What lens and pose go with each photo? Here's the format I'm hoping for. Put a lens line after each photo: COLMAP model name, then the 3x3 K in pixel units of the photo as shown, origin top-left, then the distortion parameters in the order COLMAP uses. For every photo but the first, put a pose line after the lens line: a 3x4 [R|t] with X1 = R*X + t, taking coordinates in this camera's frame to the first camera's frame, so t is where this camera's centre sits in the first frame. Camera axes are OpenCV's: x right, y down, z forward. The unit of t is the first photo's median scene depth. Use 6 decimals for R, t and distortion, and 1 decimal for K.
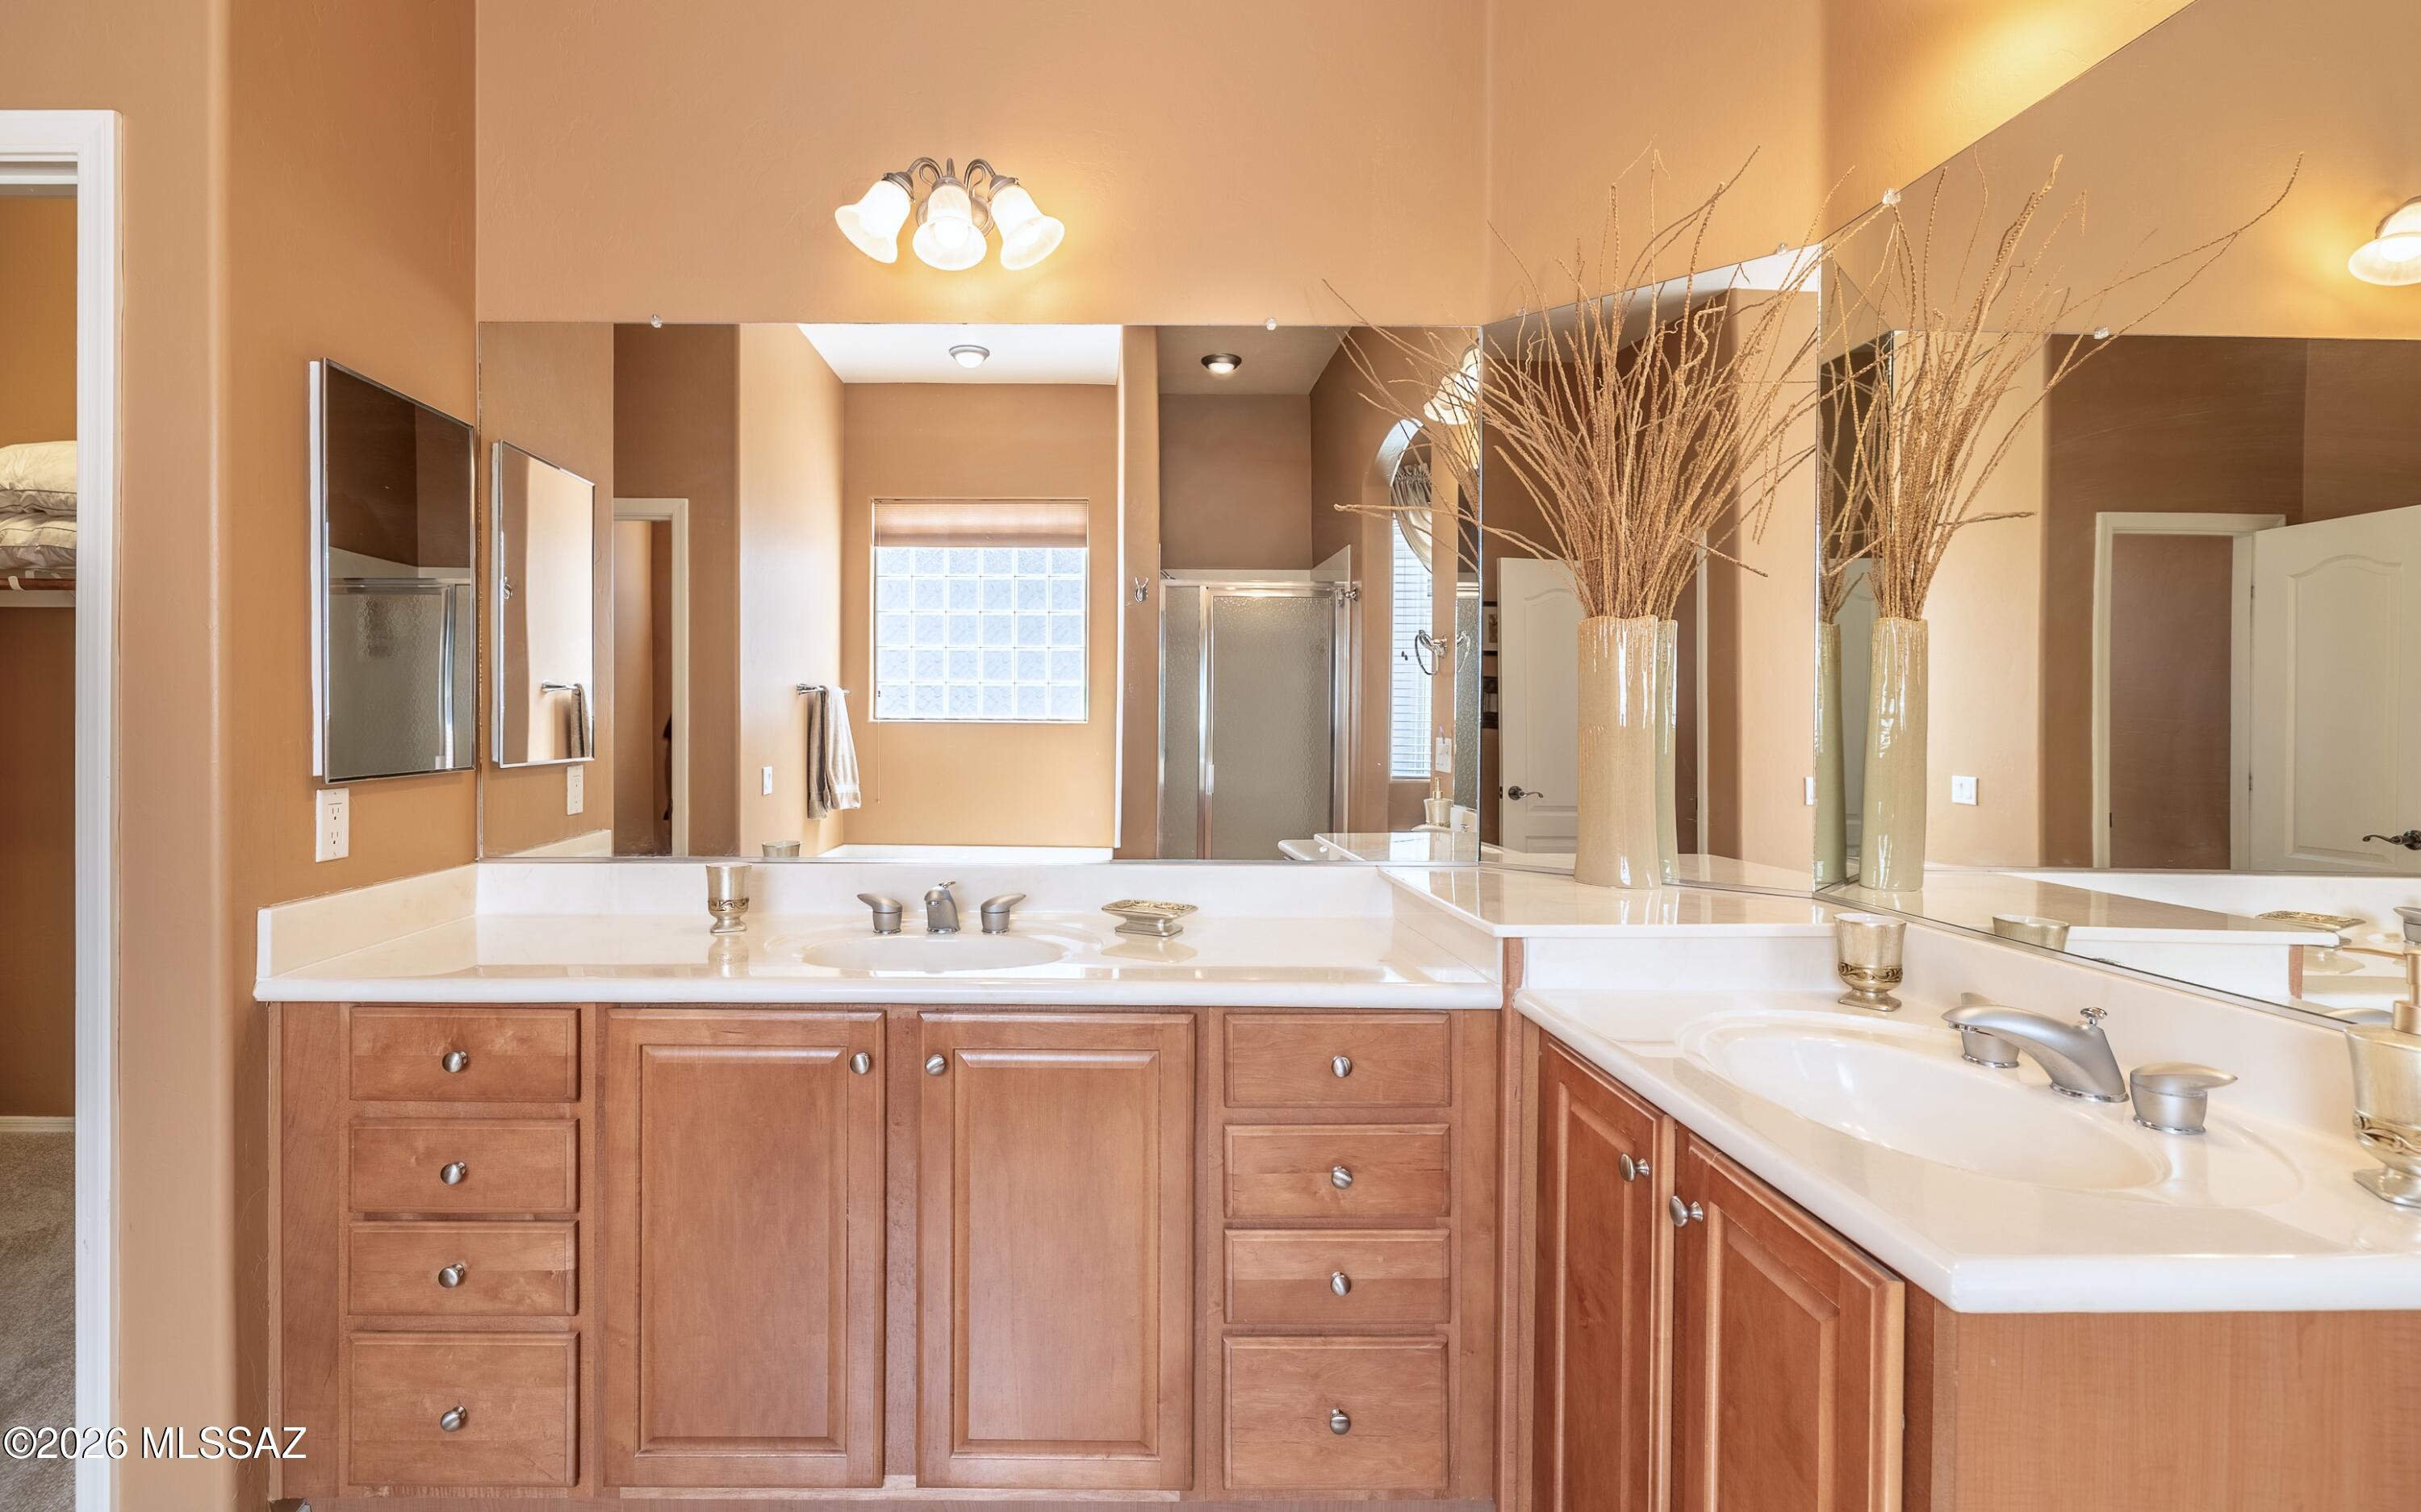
lens RADIAL K [[1077.5, 0, 1122.4], [0, 1077.5, 711.2], [0, 0, 1]] dist [0.000548, -0.000196]
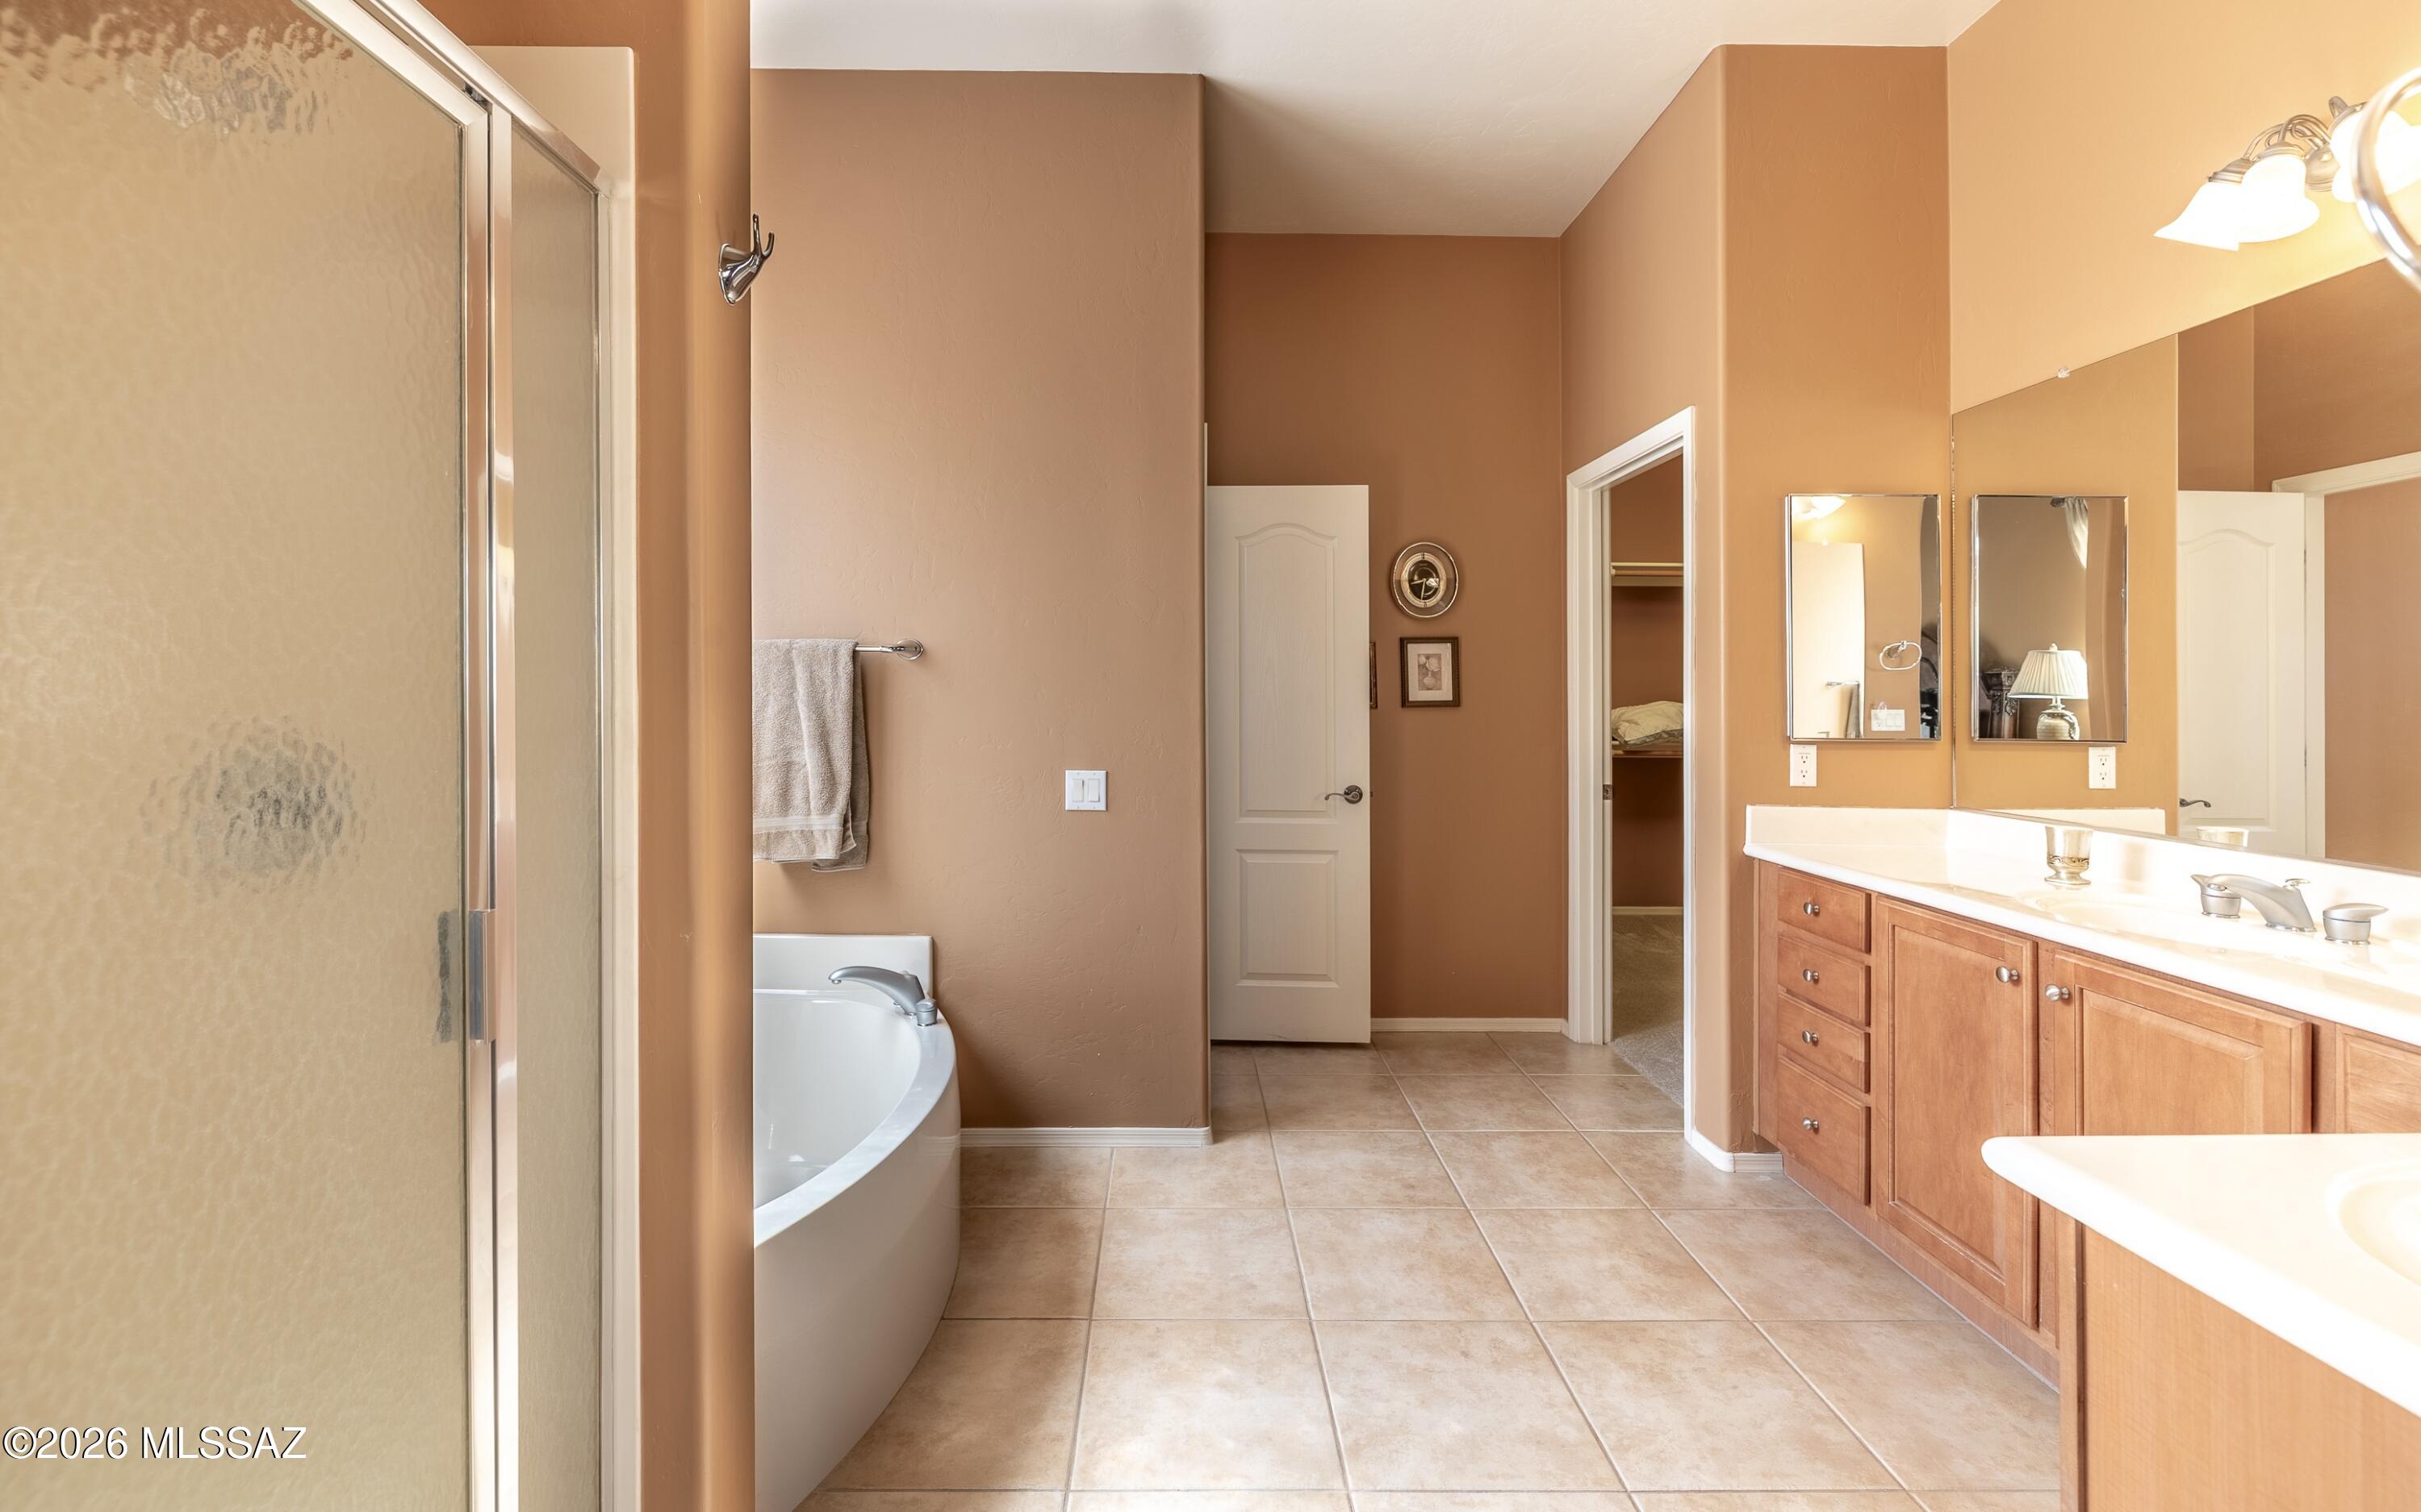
lens RADIAL K [[1031.4, 0, 1197.0], [0, 1031.4, 704.2], [0, 0, 1]] dist [-0.001140, -0.000176]
pose [[0.019845, 0.004788, -0.999792, 0.875584], [-0.002055, 0.999987, 0.004748, 0.002906], [0.999801, 0.001960, 0.019854, 0.019957]]
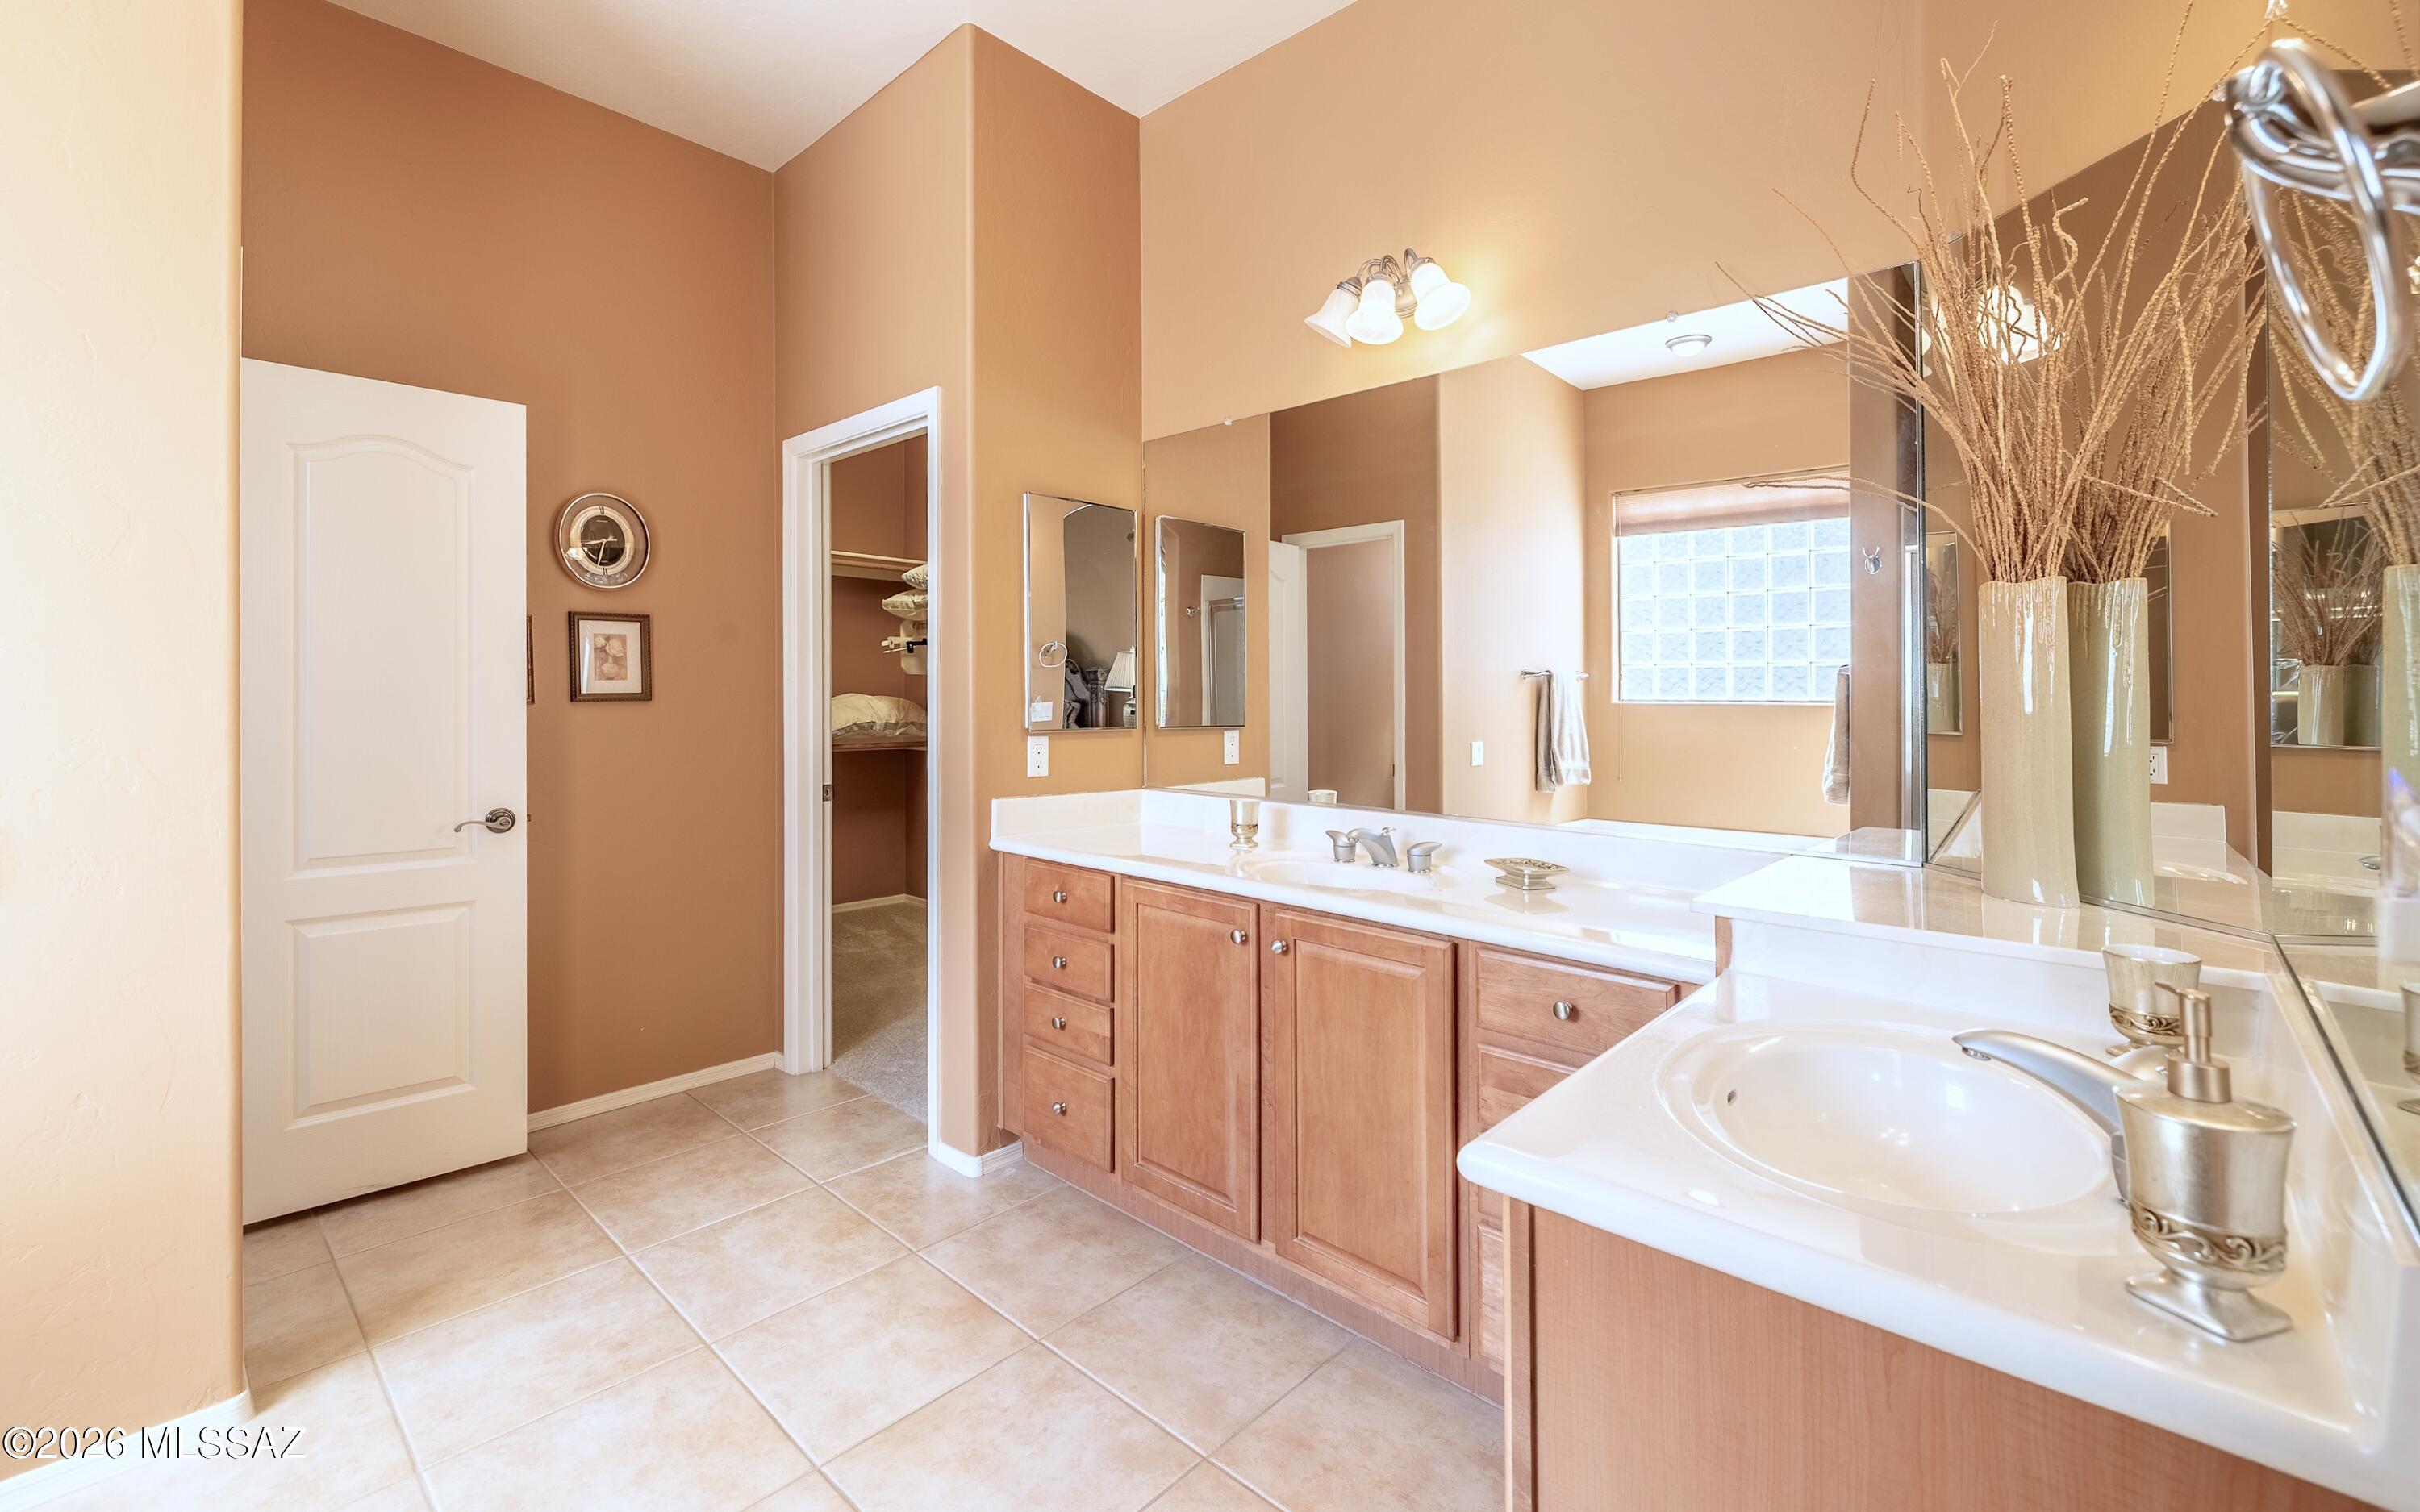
lens RADIAL K [[1024.2, 0, 1211.0], [0, 1024.2, 686.1], [0, 0, 1]] dist [-0.001337, 0.000574]
pose [[0.734024, -0.002565, -0.679119, 0.604260], [-0.002354, 0.999977, -0.006321, 0.001244], [0.679119, 0.006238, 0.734001, -0.024438]]
